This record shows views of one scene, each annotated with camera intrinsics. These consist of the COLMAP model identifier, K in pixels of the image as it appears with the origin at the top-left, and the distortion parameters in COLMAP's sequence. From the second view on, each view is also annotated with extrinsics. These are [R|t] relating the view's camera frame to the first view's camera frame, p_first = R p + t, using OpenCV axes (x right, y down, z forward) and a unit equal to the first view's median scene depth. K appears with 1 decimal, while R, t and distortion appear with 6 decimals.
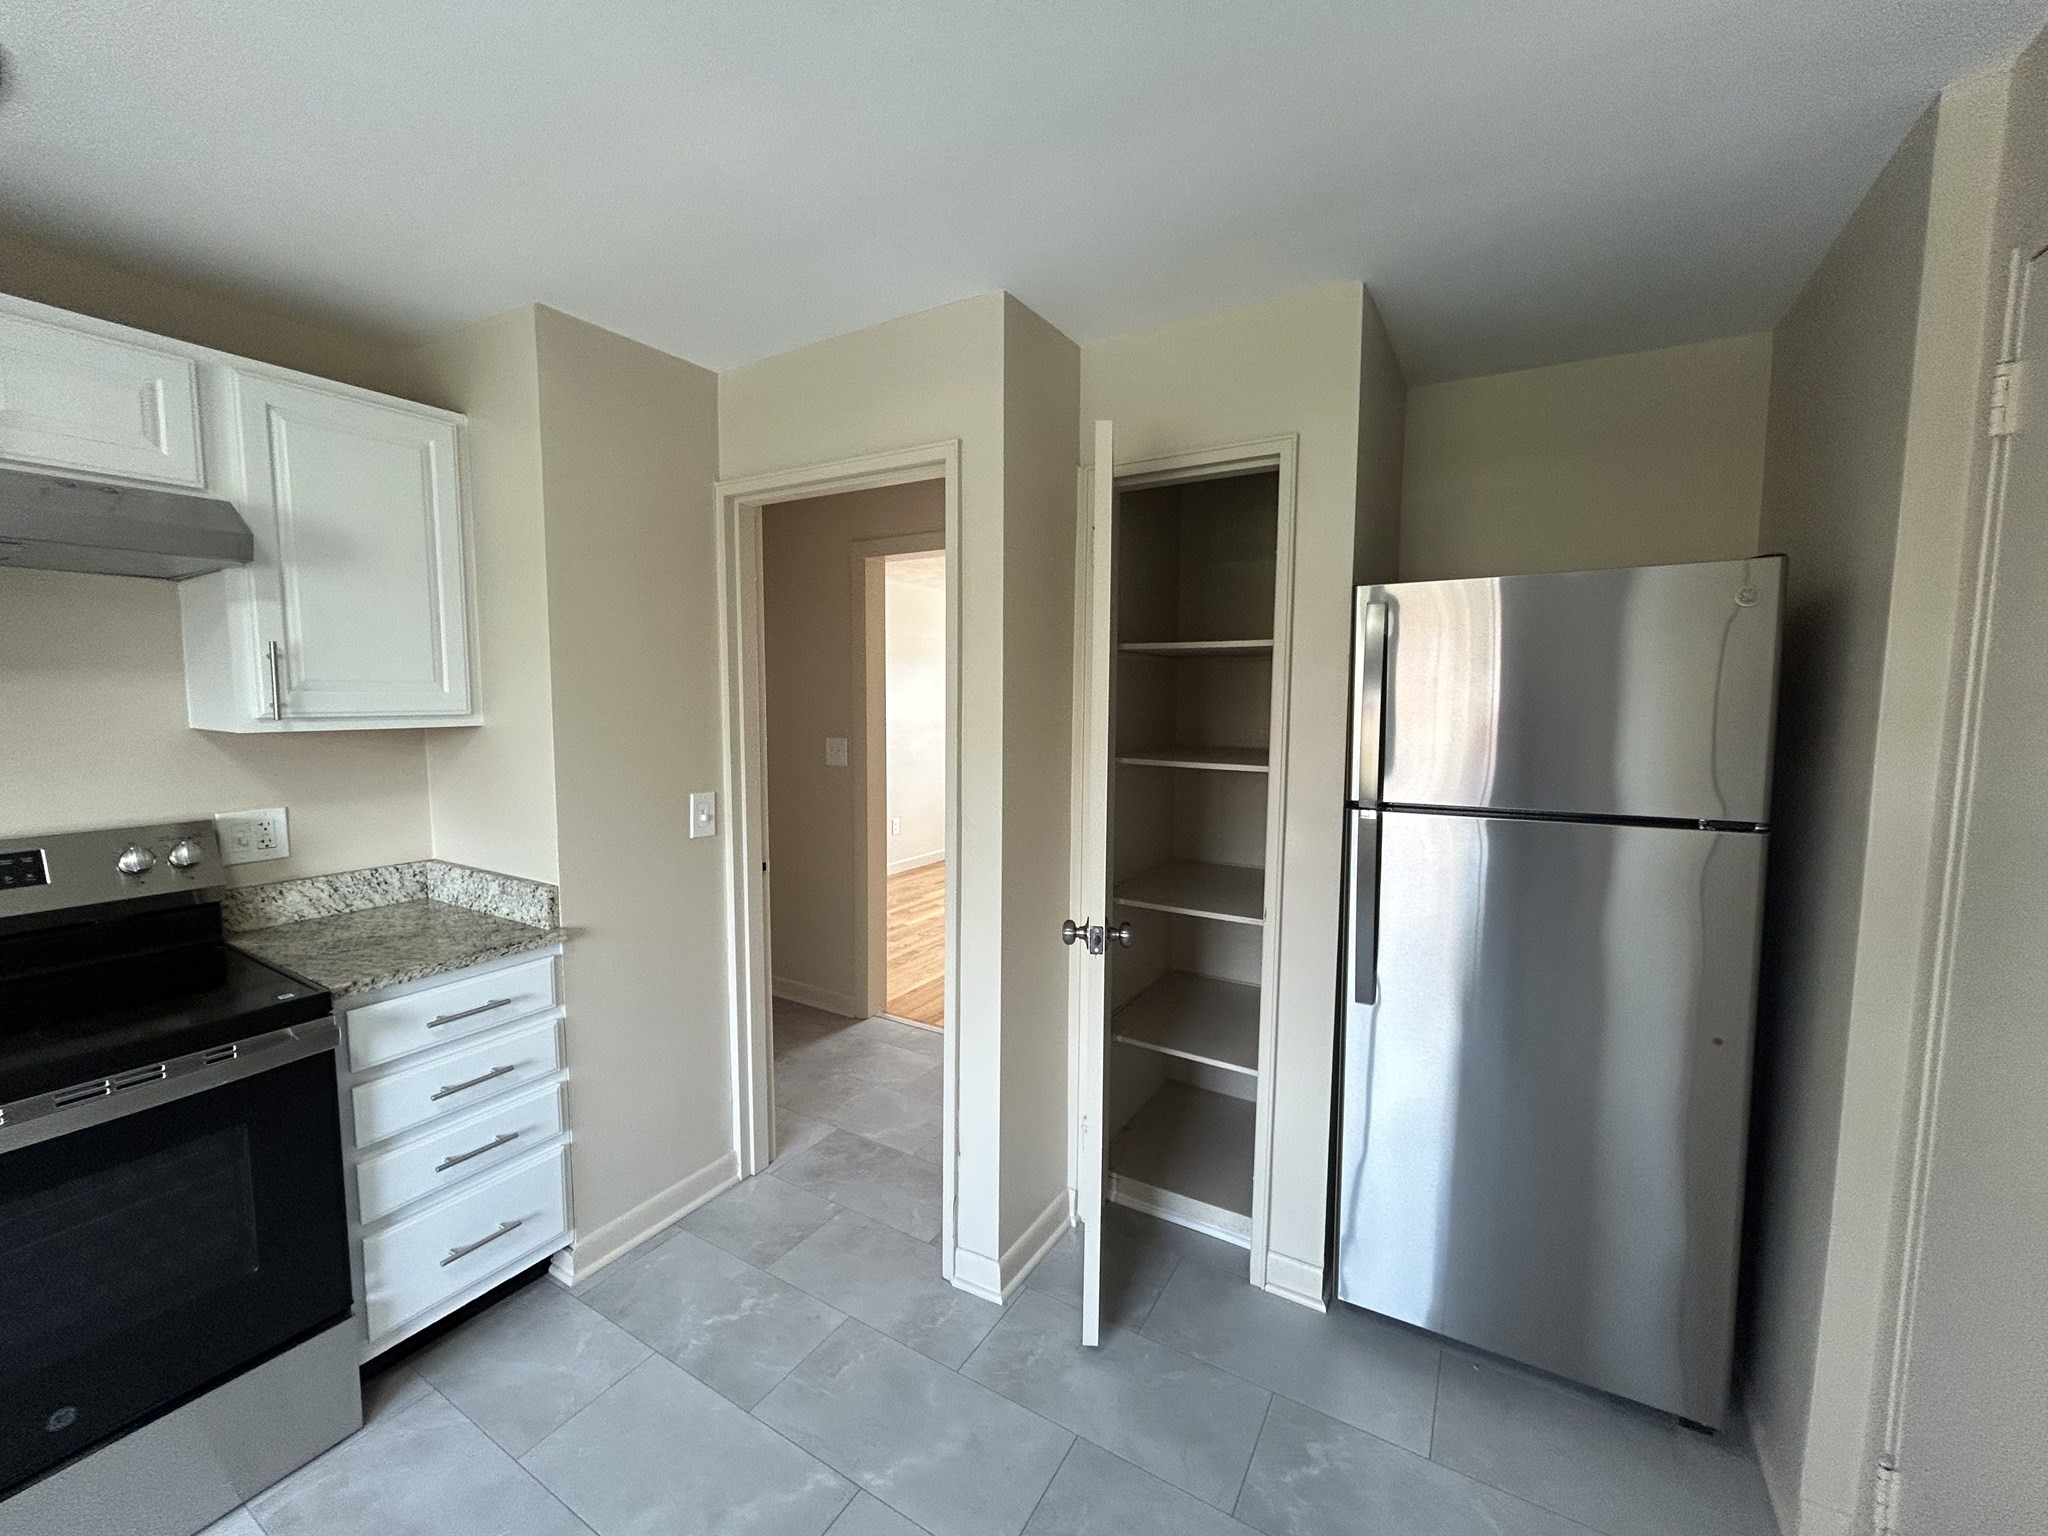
lens RADIAL K [[816.2, 0, 1009.3], [0, 816.2, 770.6], [0, 0, 1]] dist [0.001459, 0.000194]
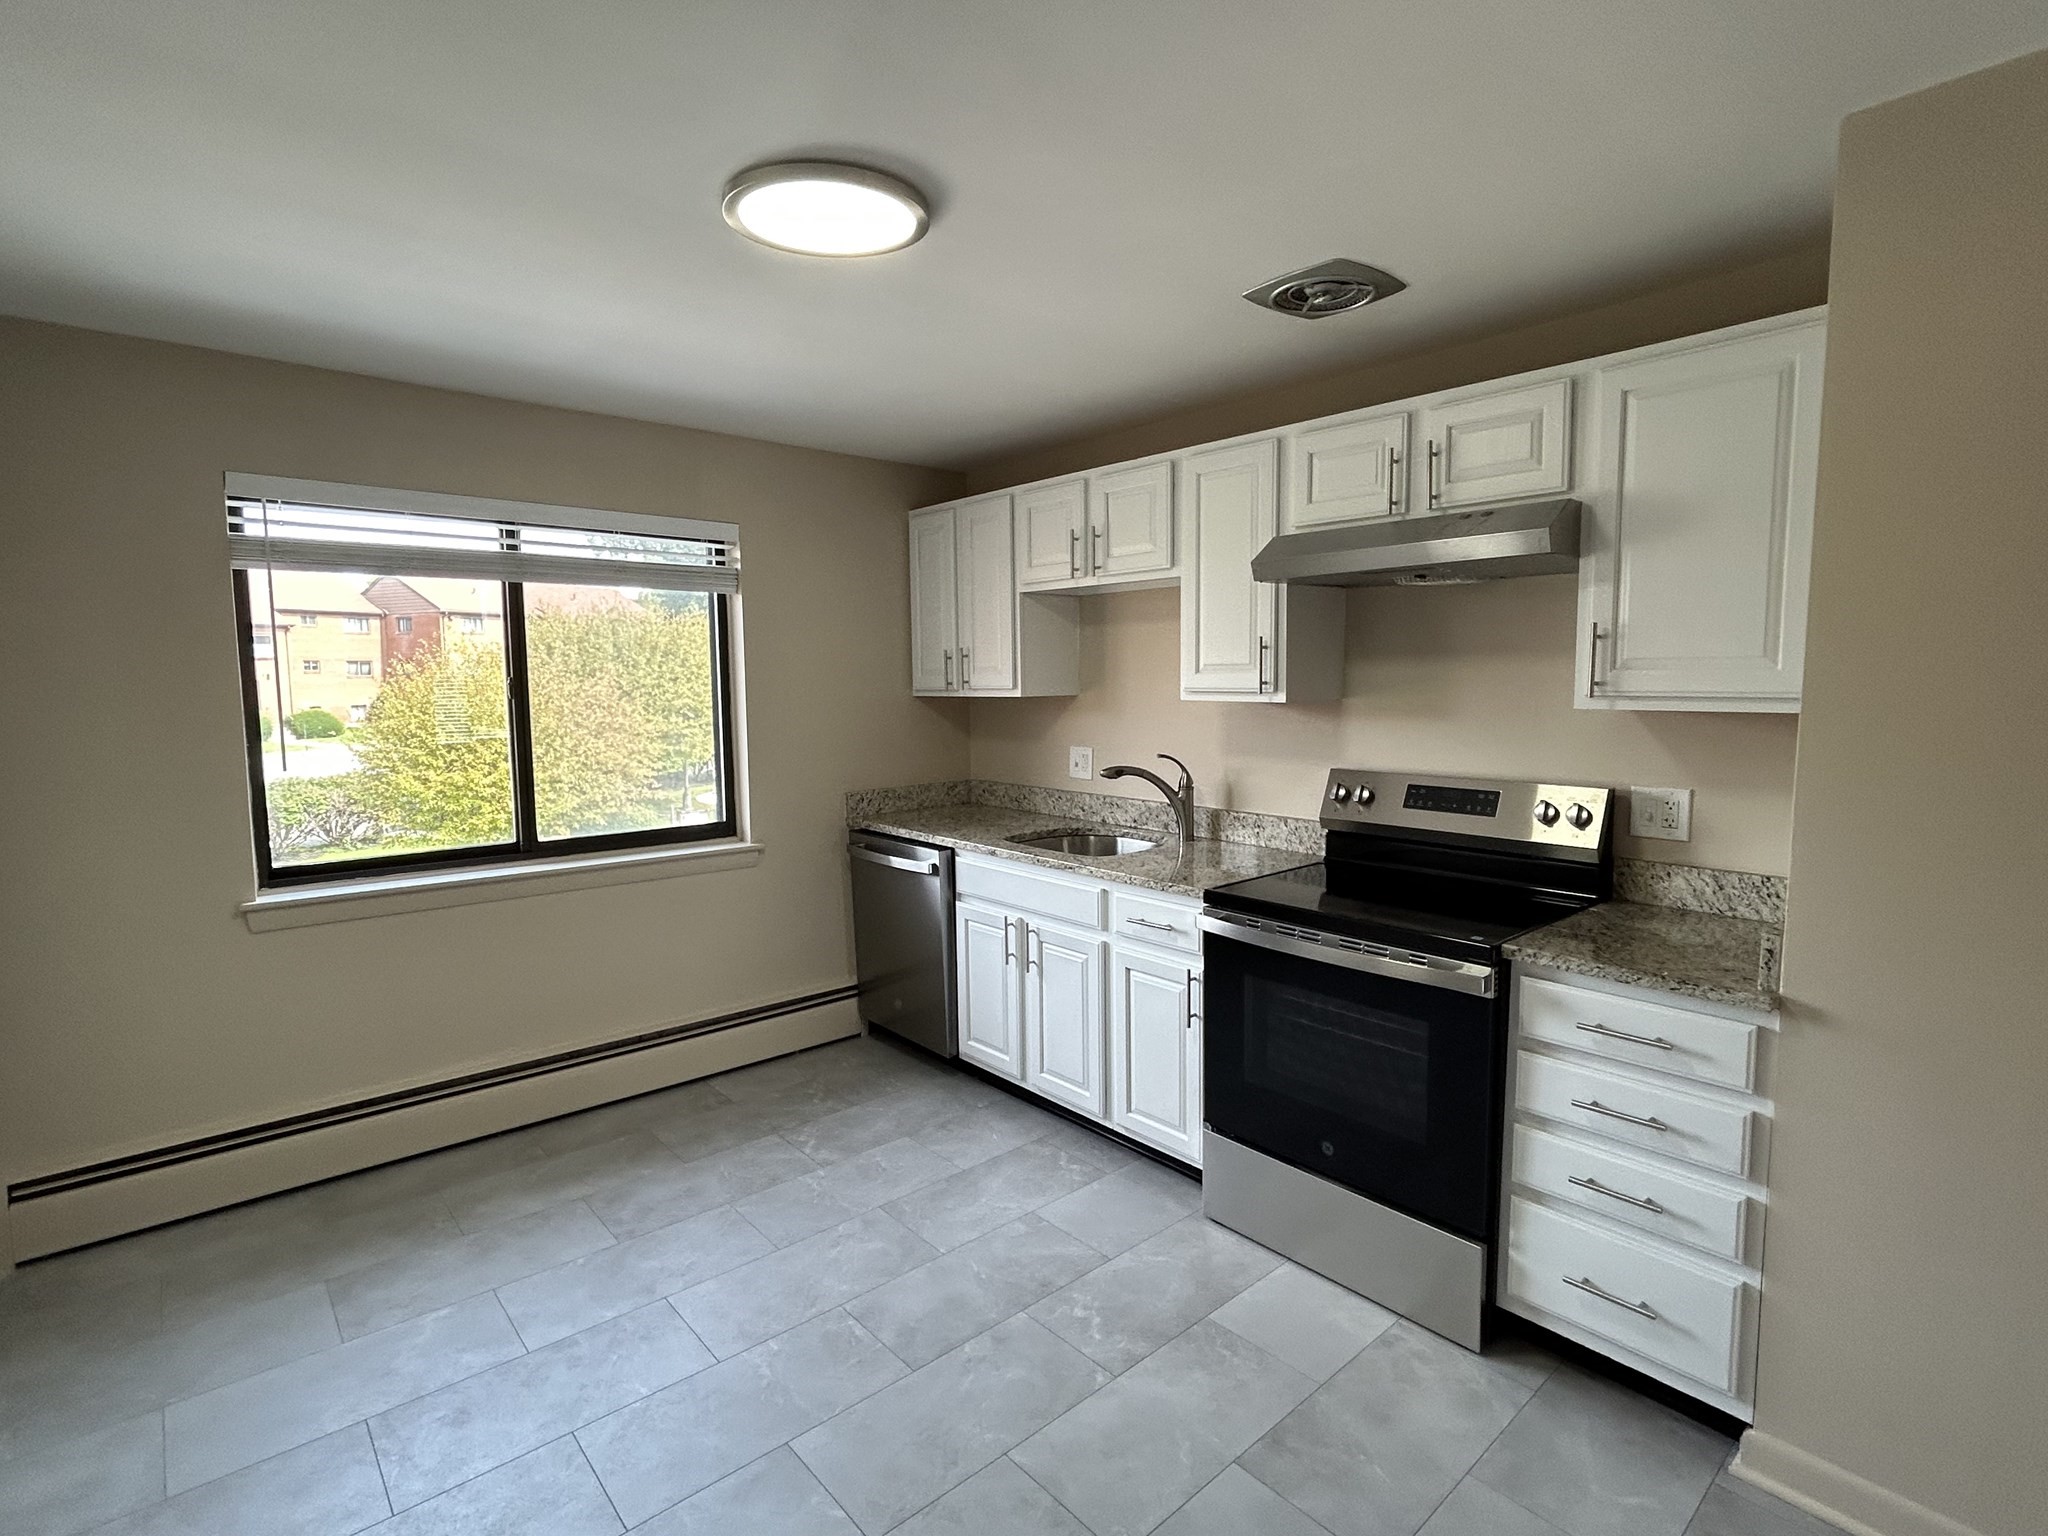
lens RADIAL K [[992.0, 0, 1013.7], [0, 992.0, 764.0], [0, 0, 1]] dist [-0.004143, 0.001942]
pose [[-0.307982, 0.083331, -0.947736, 0.487175], [-0.080669, 0.990282, 0.113287, -0.055638], [0.947966, 0.111343, -0.298267, 0.617591]]
